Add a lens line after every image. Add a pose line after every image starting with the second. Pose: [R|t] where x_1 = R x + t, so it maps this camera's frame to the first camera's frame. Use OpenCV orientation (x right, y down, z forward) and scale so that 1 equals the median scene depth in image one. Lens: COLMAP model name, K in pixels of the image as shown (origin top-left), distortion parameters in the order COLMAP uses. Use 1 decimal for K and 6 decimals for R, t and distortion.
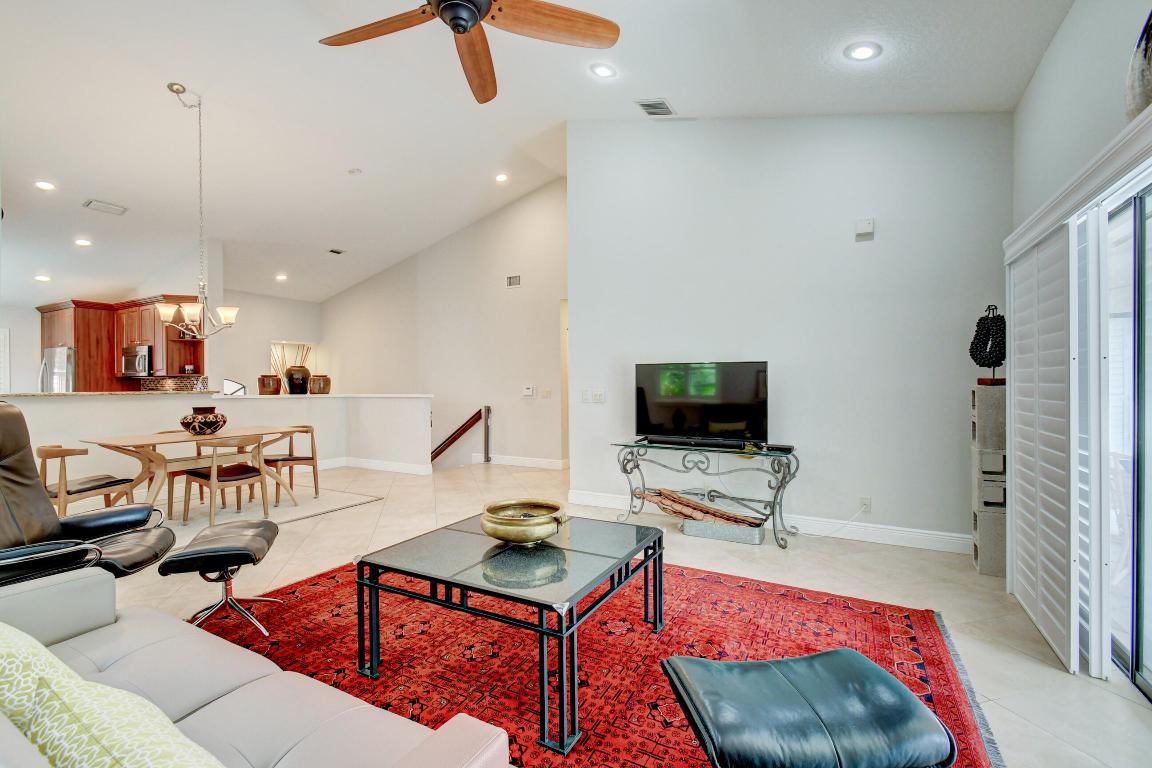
lens RADIAL K [[505.7, 0, 575.6], [0, 505.7, 389.2], [0, 0, 1]] dist [-0.004394, -0.001696]
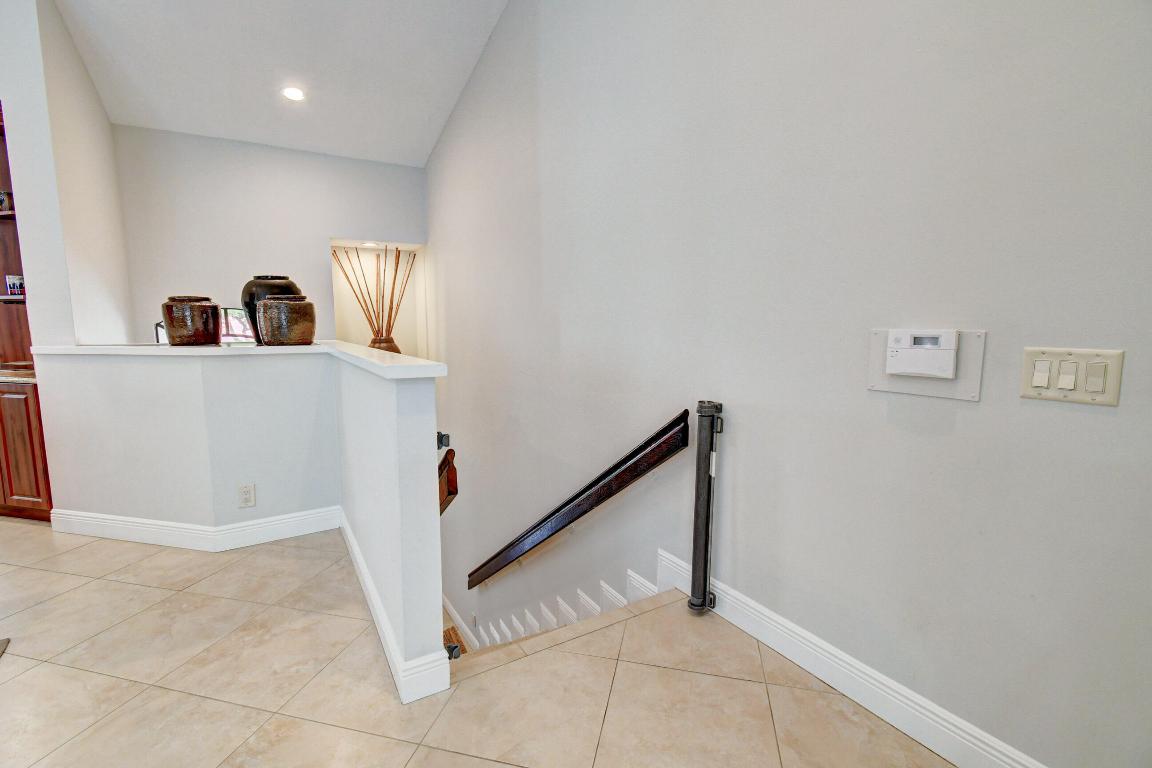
lens RADIAL K [[505.7, 0, 578.3], [0, 505.7, 391.7], [0, 0, 1]] dist [-0.004394, -0.001696]
pose [[0.866291, 0.065627, -0.495209, -0.108487], [-0.004172, 0.992249, 0.124198, -0.004090], [0.499522, -0.105526, 0.859850, 0.768166]]
